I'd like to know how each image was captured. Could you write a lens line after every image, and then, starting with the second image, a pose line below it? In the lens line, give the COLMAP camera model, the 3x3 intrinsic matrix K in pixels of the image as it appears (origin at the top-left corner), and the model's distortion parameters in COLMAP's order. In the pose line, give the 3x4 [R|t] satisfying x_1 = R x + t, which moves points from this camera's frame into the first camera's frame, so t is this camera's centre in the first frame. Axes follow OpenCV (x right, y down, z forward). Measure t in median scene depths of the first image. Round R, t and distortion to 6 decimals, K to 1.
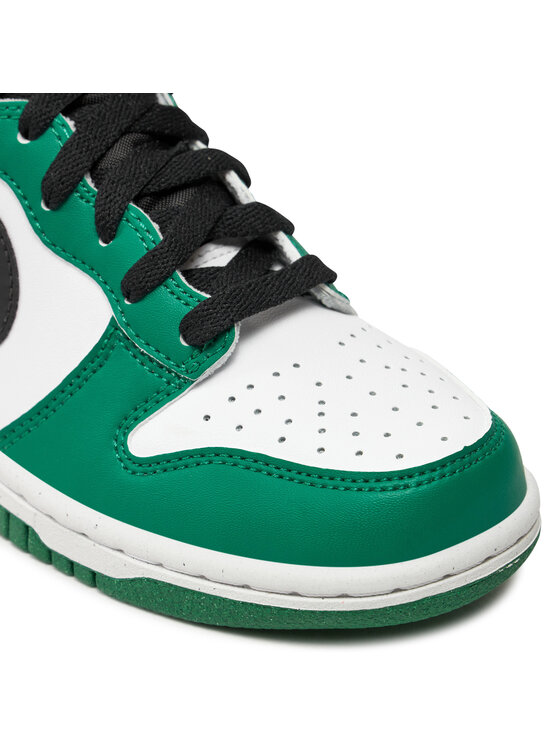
lens RADIAL K [[2392.1, 0, 278.5], [0, 2392.1, 370.6], [0, 0, 1]] dist [-0.143519, 0.000000]
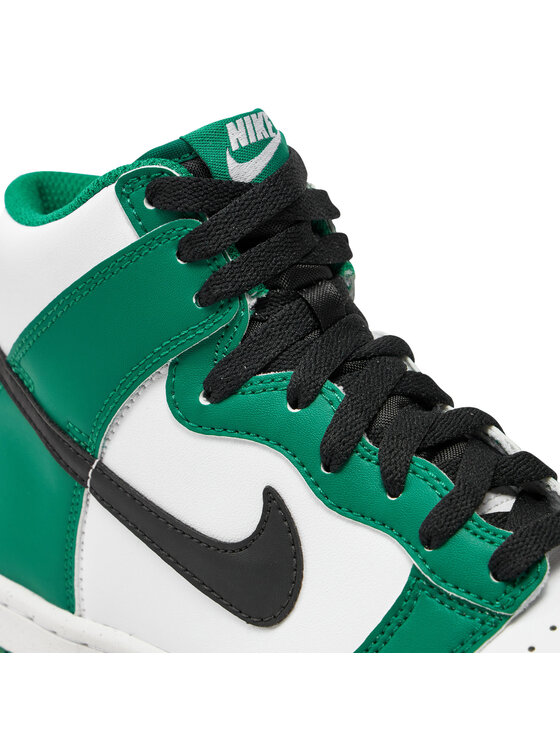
lens RADIAL K [[2392.1, 0, 276.0], [0, 2392.1, 373.1], [0, 0, 1]] dist [-0.143519, 0.000000]
pose [[0.987984, -0.085964, 0.128441, -0.246236], [0.114397, 0.965550, -0.233725, 0.125402], [-0.103924, 0.245609, 0.963782, 0.024801]]
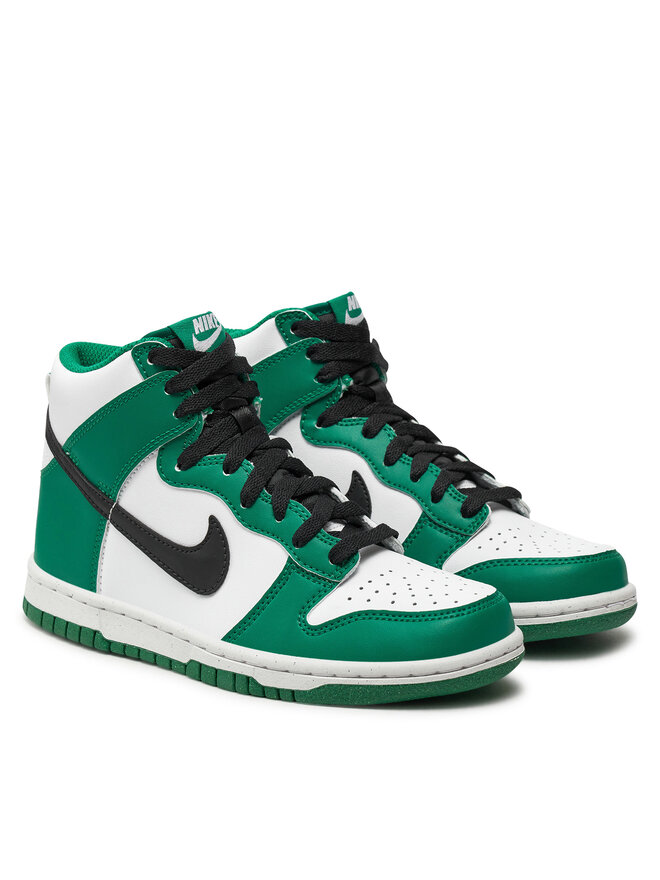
lens RADIAL K [[2821.7, 0, 332.5], [0, 2821.7, 440.5], [0, 0, 1]] dist [-0.143519, 0.000000]
pose [[0.978583, -0.056112, 0.198058, -0.468510], [0.110194, 0.955463, -0.273765, 0.499252], [-0.173875, 0.289727, 0.941183, -1.117542]]
